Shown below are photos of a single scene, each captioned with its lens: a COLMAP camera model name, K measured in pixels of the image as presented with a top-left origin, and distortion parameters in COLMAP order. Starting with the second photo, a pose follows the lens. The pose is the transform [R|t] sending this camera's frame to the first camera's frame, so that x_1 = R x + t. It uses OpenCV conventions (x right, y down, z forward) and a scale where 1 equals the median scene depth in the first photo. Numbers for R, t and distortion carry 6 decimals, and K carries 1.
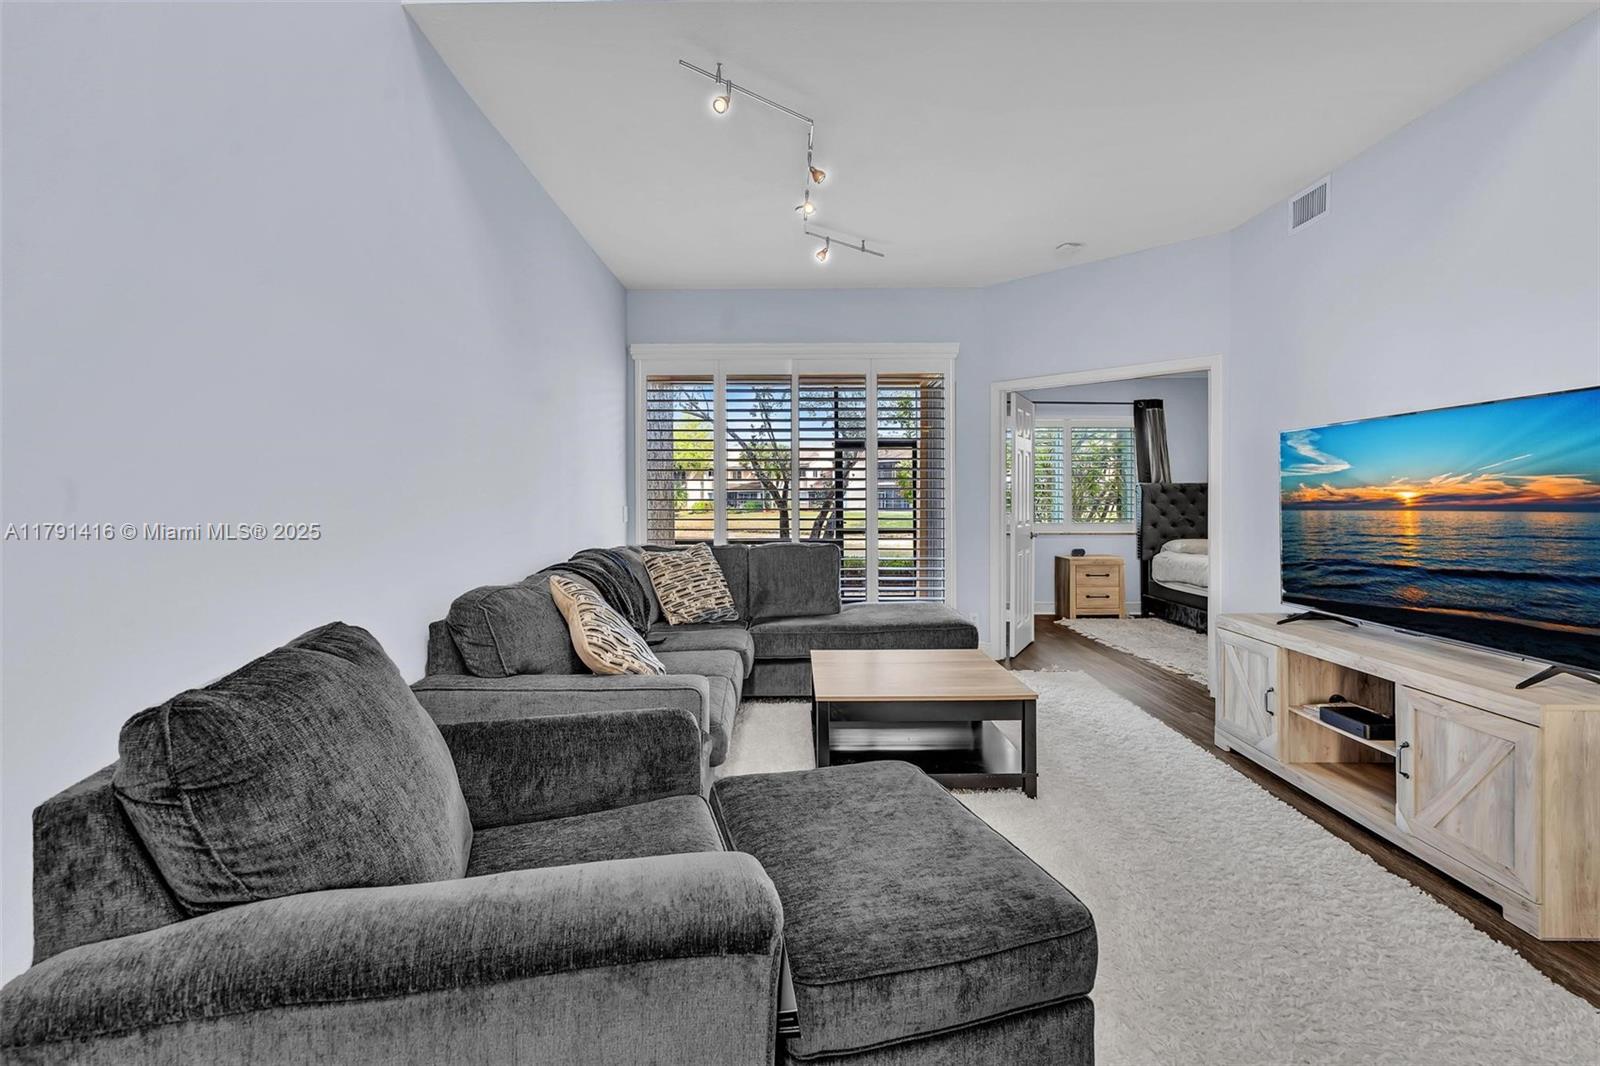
lens RADIAL K [[728.5, 0, 796.6], [0, 728.5, 498.9], [0, 0, 1]] dist [-0.005602, 0.002637]
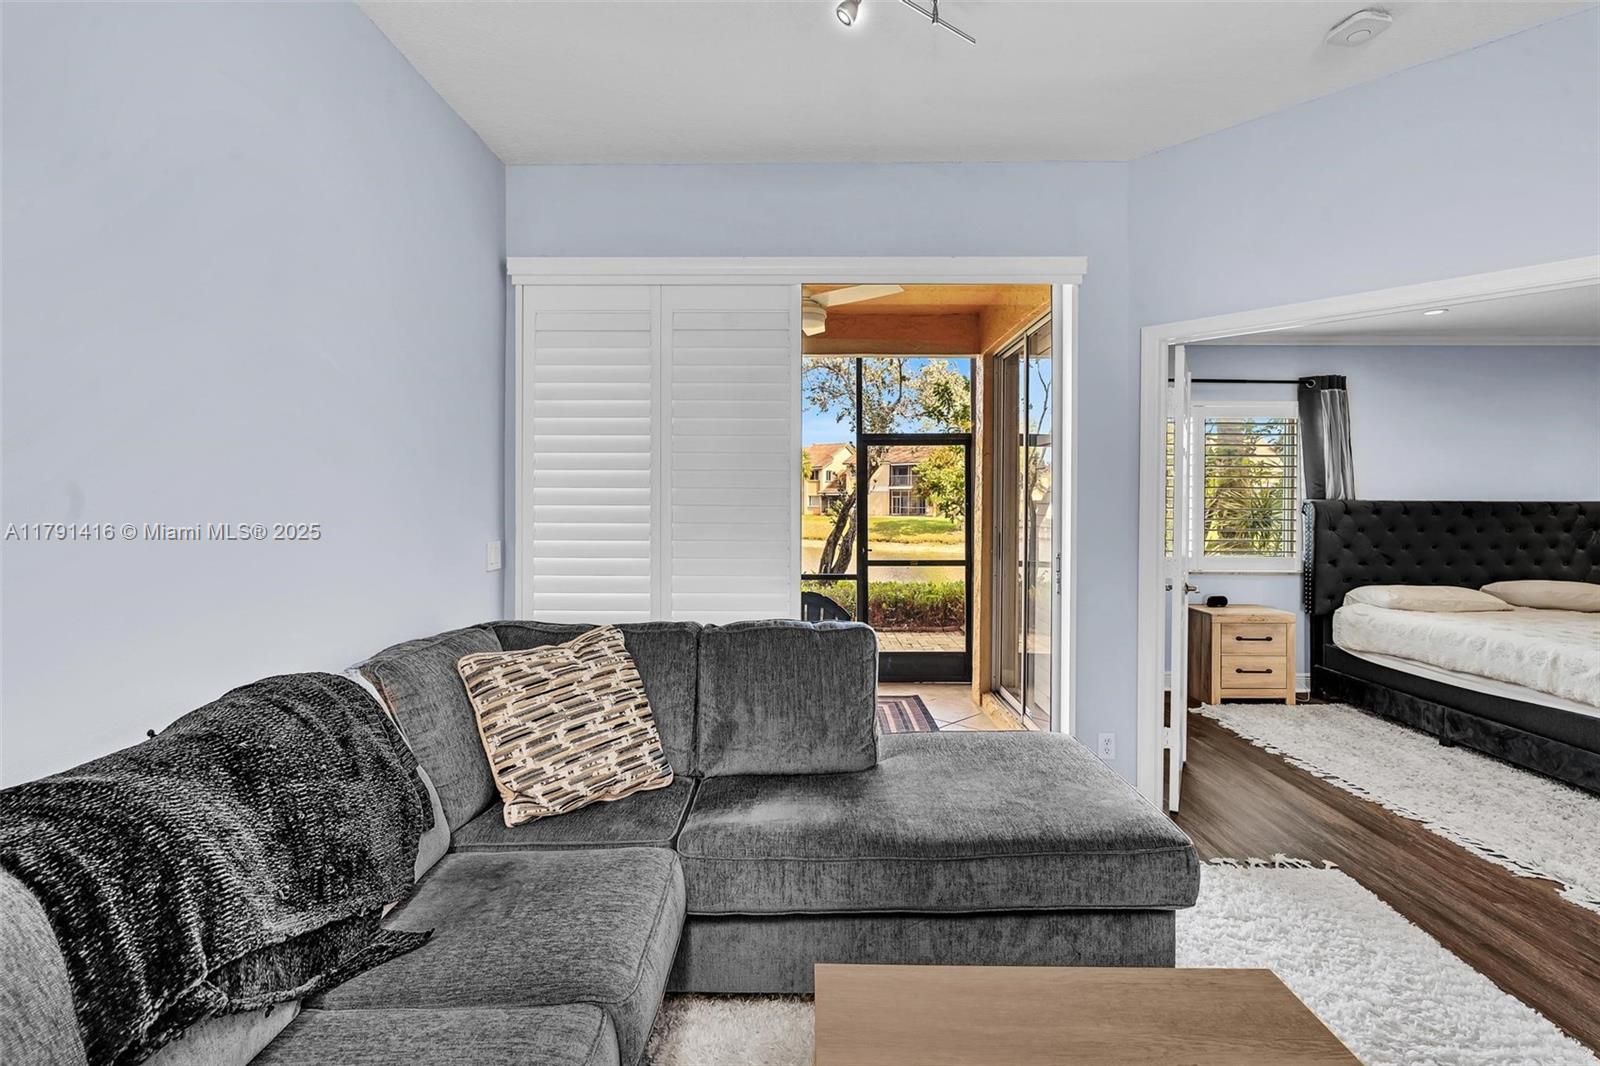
lens RADIAL K [[728.5, 0, 802.9], [0, 728.5, 500.3], [0, 0, 1]] dist [-0.005602, 0.002637]
pose [[0.999923, 0.008206, -0.009311, 0.012342], [-0.008209, 0.999966, -0.000258, -0.028983], [0.009309, 0.000334, 0.999957, 0.541468]]
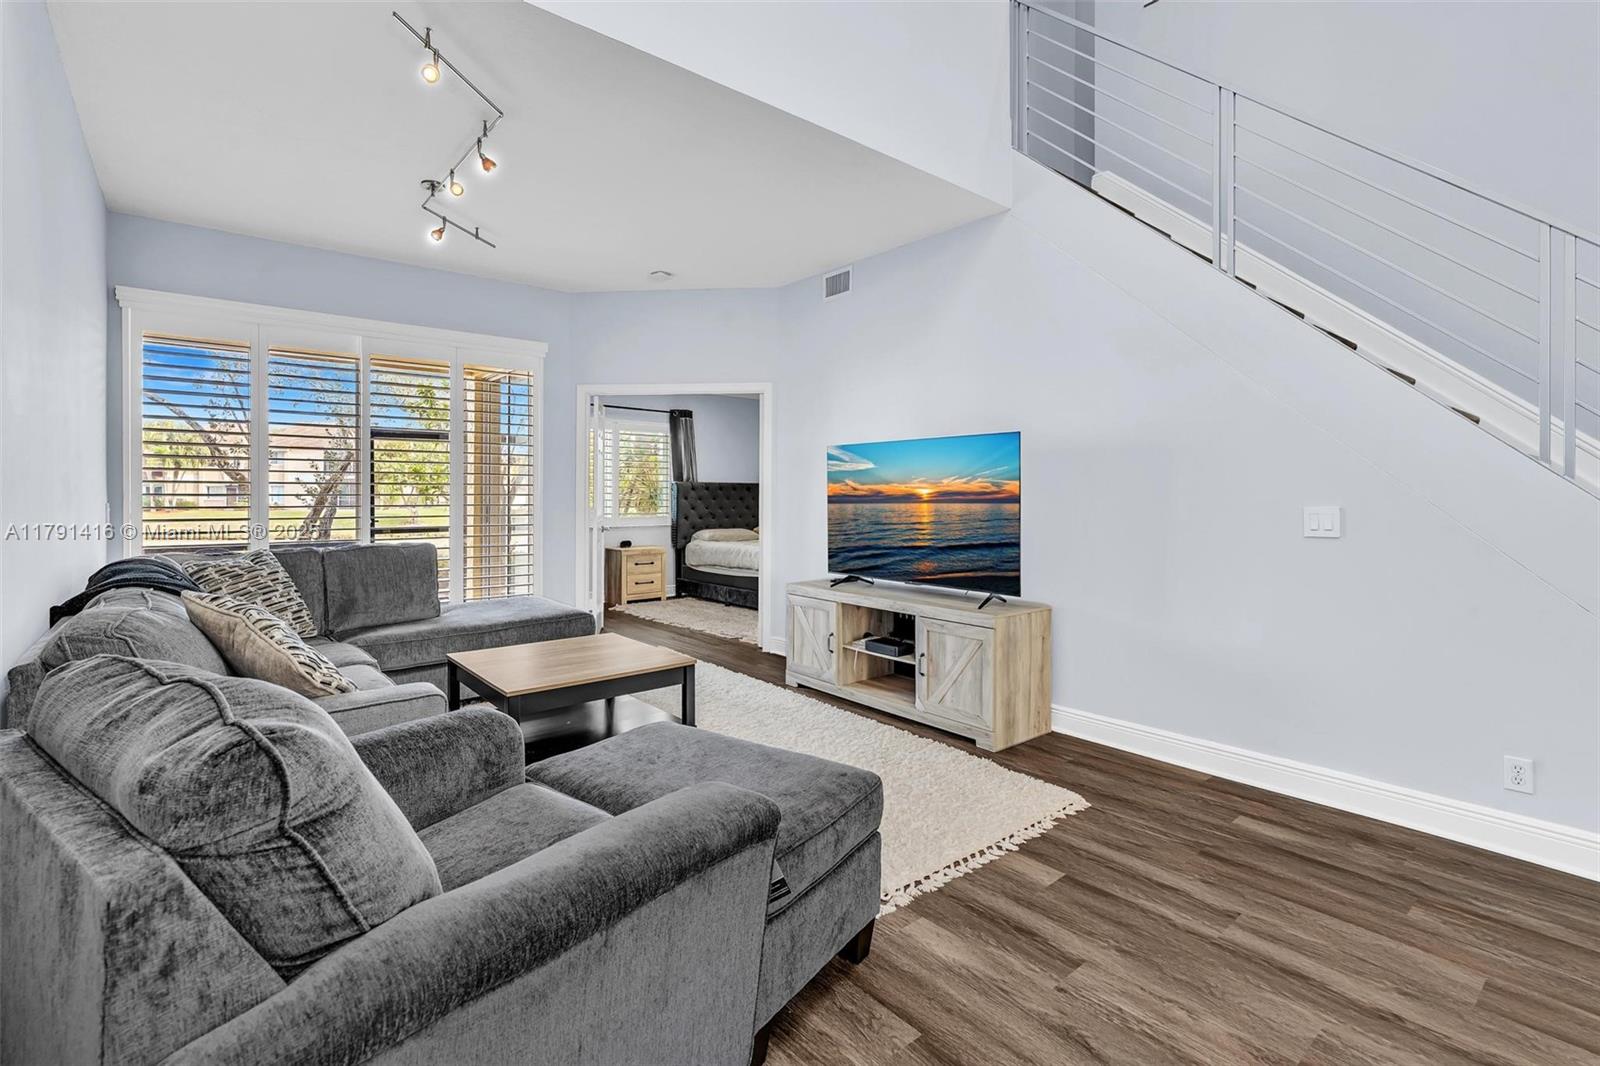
lens RADIAL K [[728.5, 0, 784.7], [0, 728.5, 496.9], [0, 0, 1]] dist [-0.005602, 0.002637]
pose [[0.775435, 0.001967, 0.631424, -0.206850], [-0.003229, 0.999994, 0.000850, 0.000838], [-0.631419, -0.002698, 0.775437, -0.009397]]
